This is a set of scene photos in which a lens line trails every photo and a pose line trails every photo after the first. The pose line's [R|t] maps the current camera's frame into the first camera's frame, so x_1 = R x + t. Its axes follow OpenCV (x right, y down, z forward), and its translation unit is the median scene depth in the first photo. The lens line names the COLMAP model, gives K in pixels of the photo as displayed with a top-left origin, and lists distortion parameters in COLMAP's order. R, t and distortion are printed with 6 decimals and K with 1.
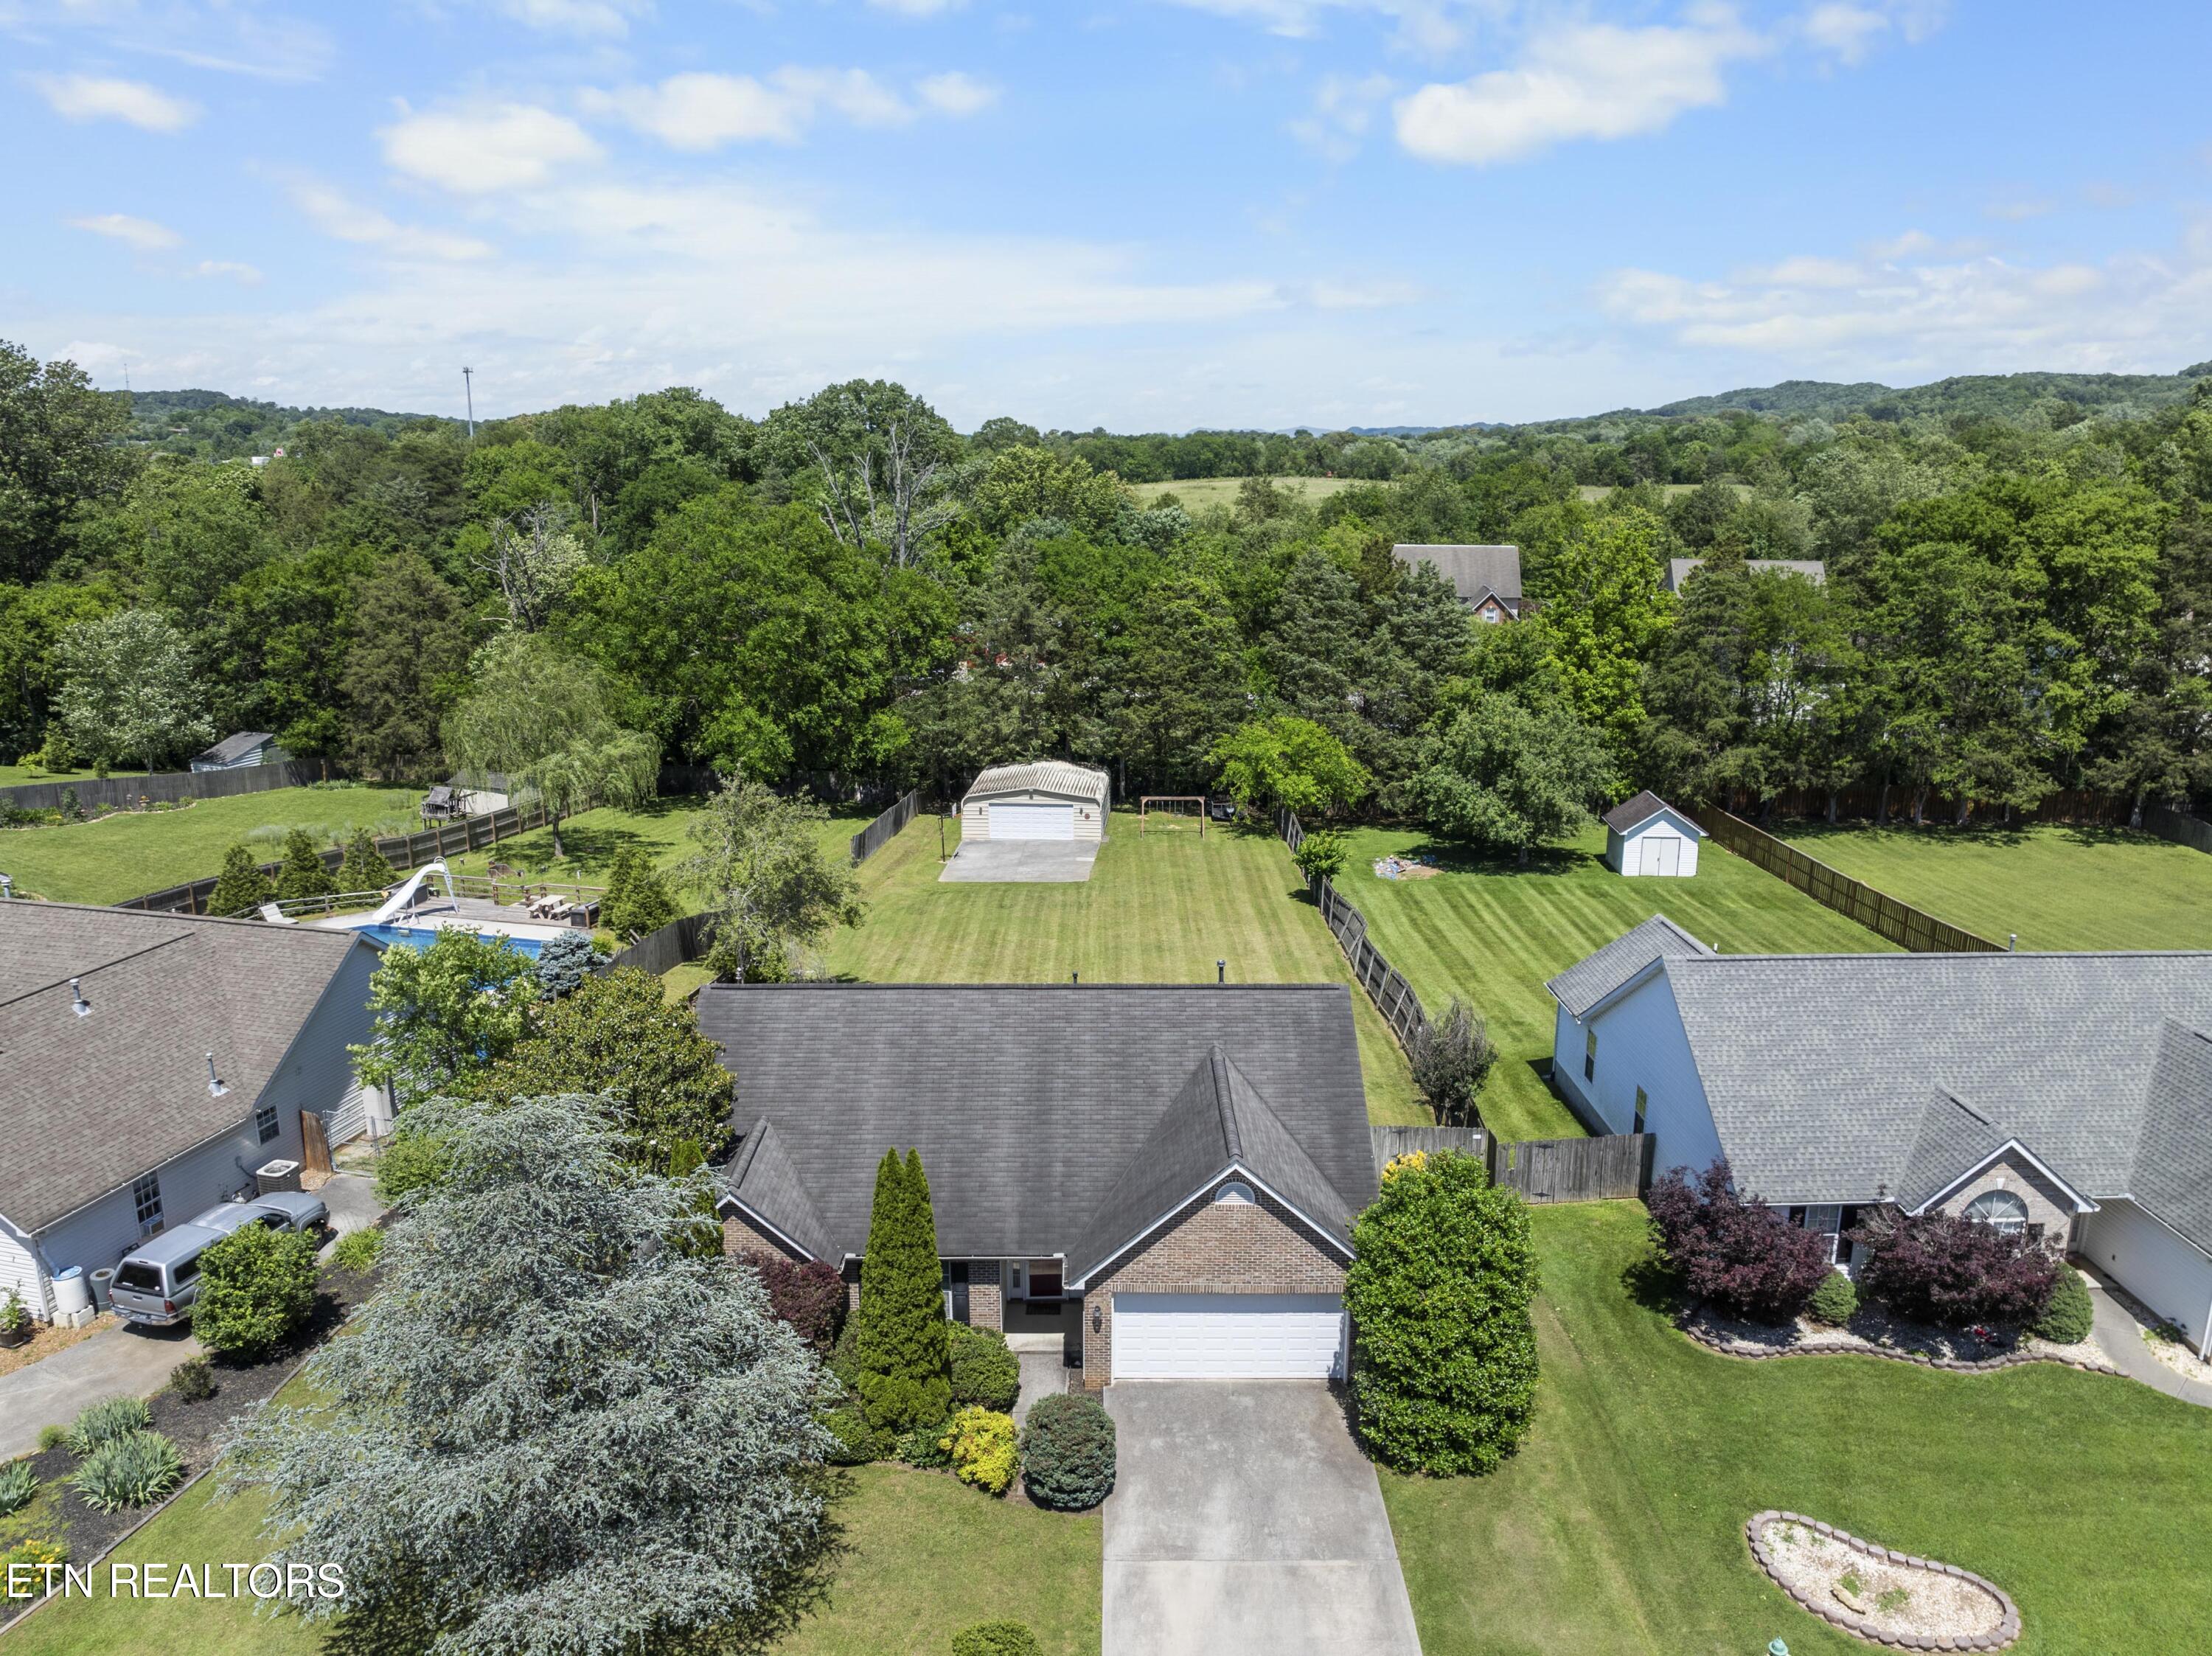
lens RADIAL K [[1557.0, 0, 1111.5], [0, 1557.0, 829.9], [0, 0, 1]] dist [-0.039997, 0.004693]
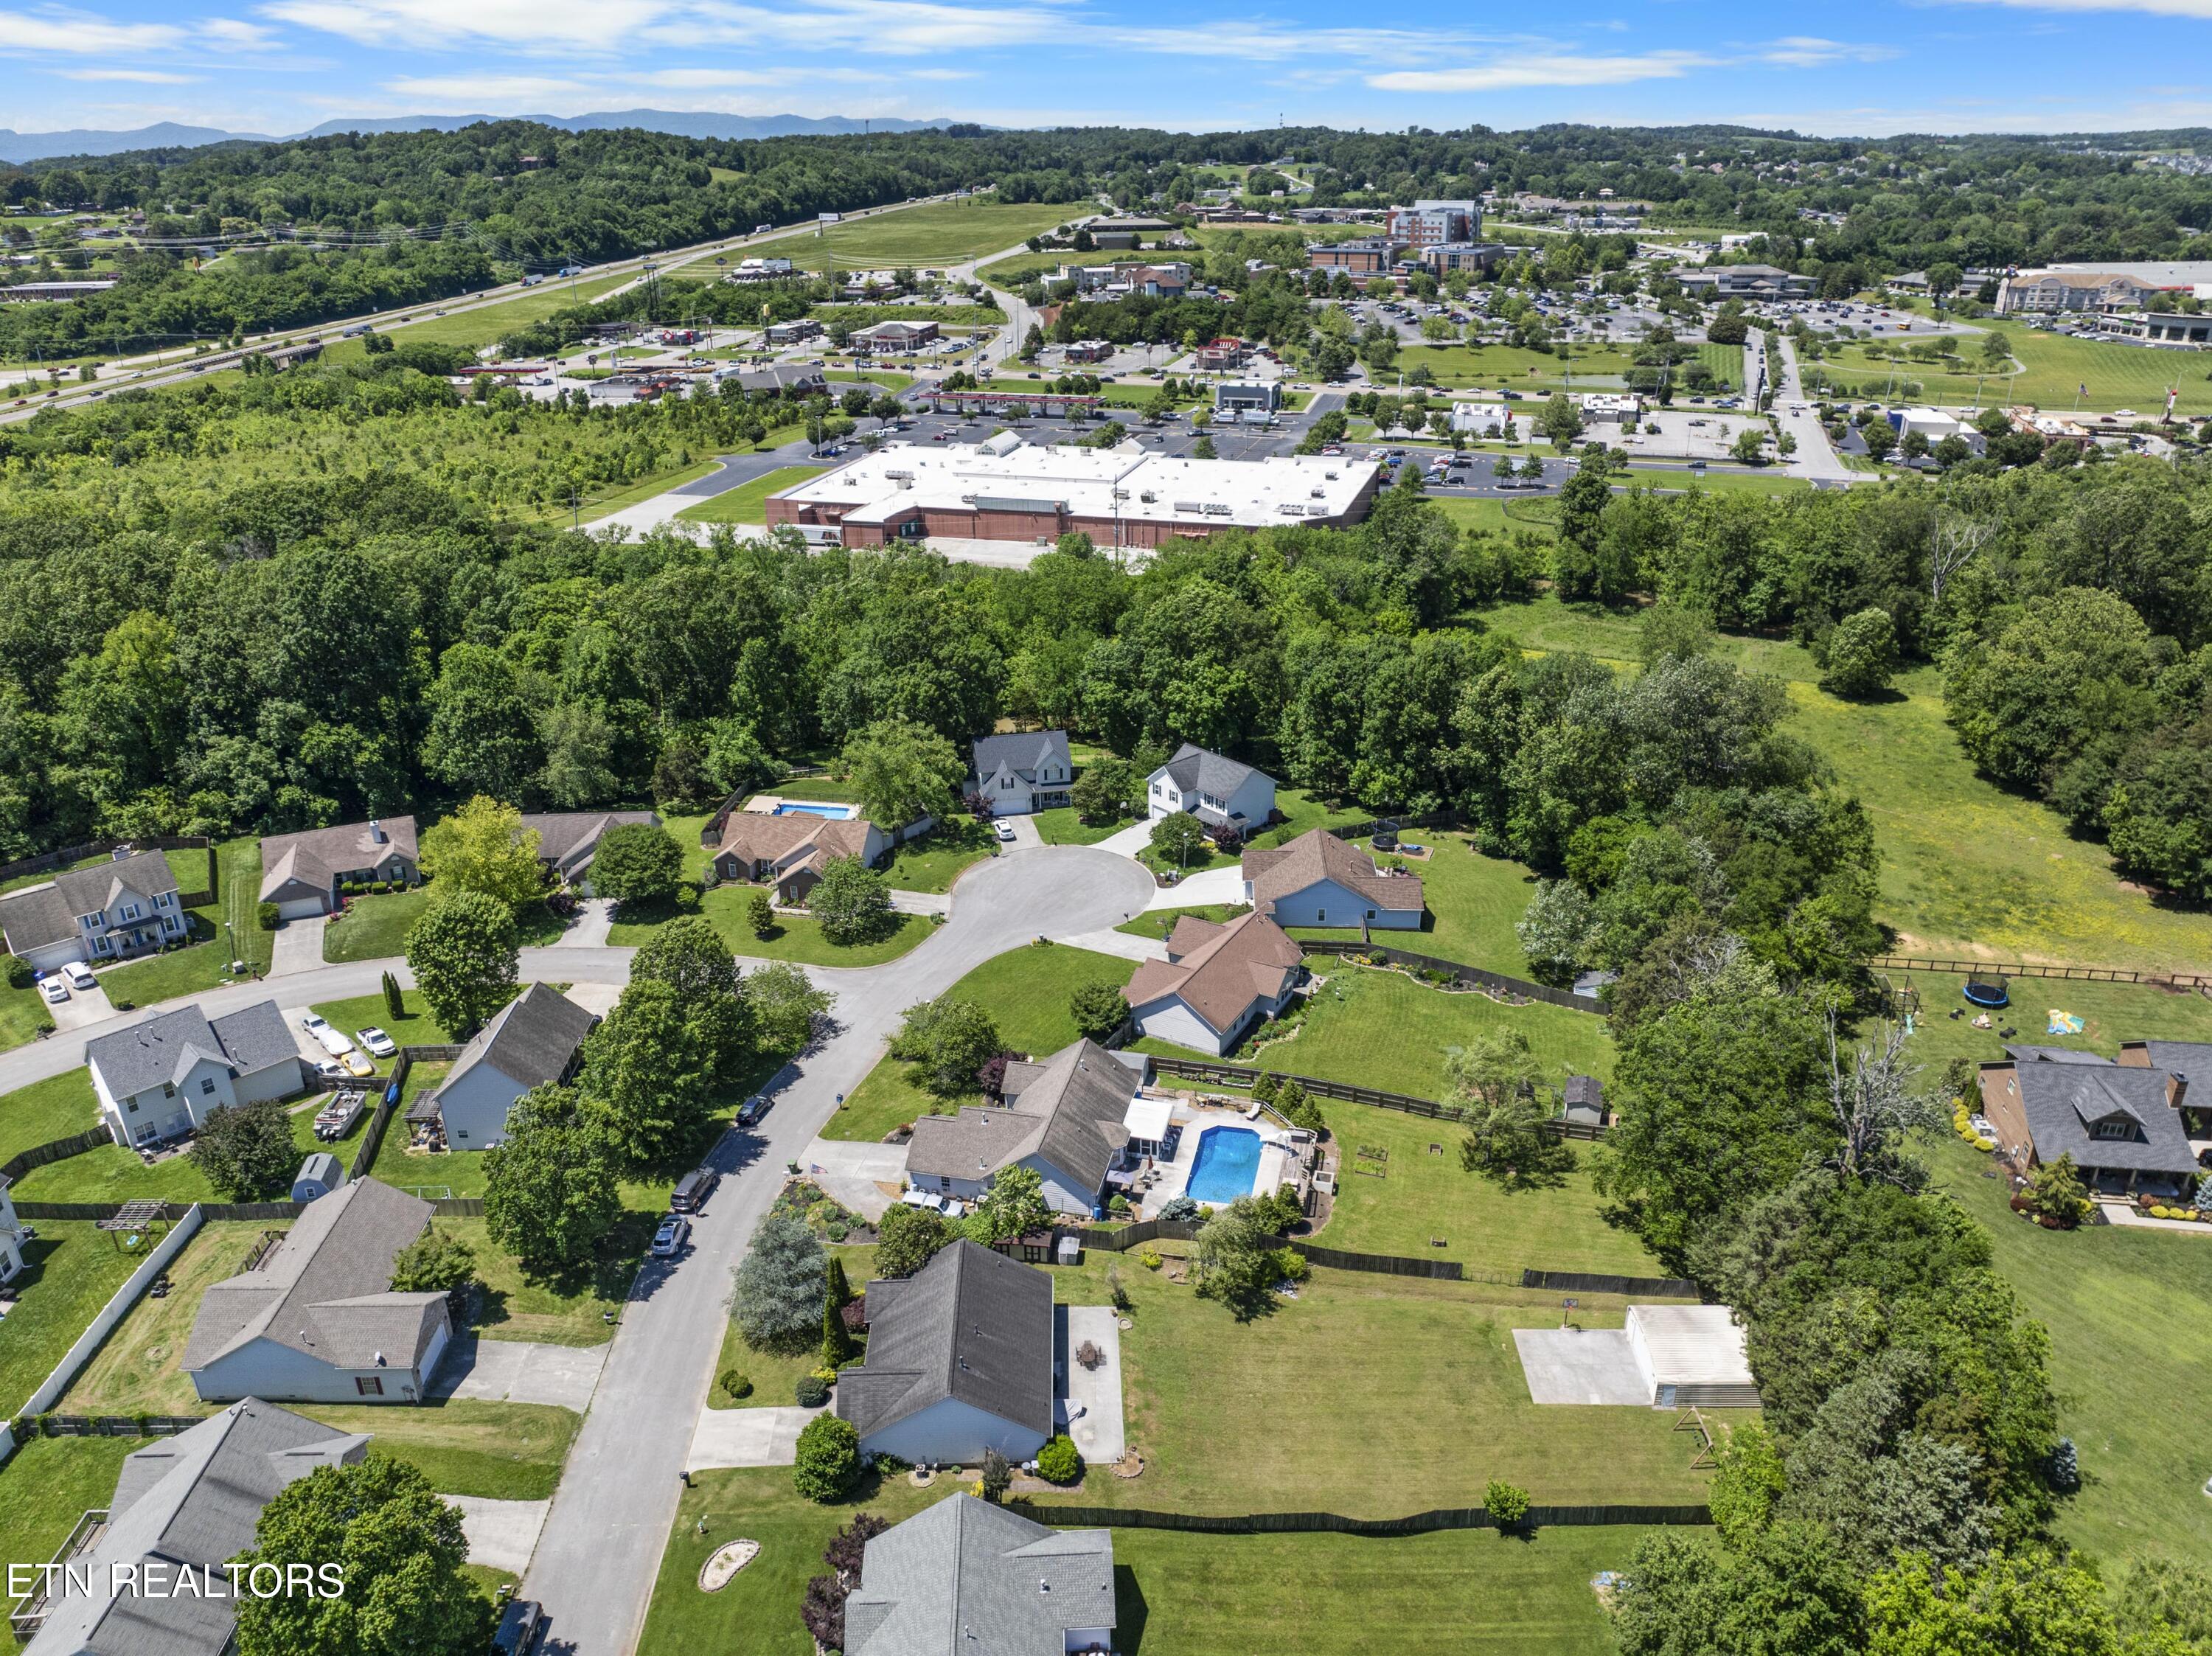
lens RADIAL K [[1557.0, 0, 1111.5], [0, 1557.0, 829.9], [0, 0, 1]] dist [-0.039997, 0.004693]
pose [[0.024831, 0.402490, -0.915087, 1.209601], [-0.231009, 0.892905, 0.386466, -1.019605], [0.972635, 0.201797, 0.115150, 0.432256]]
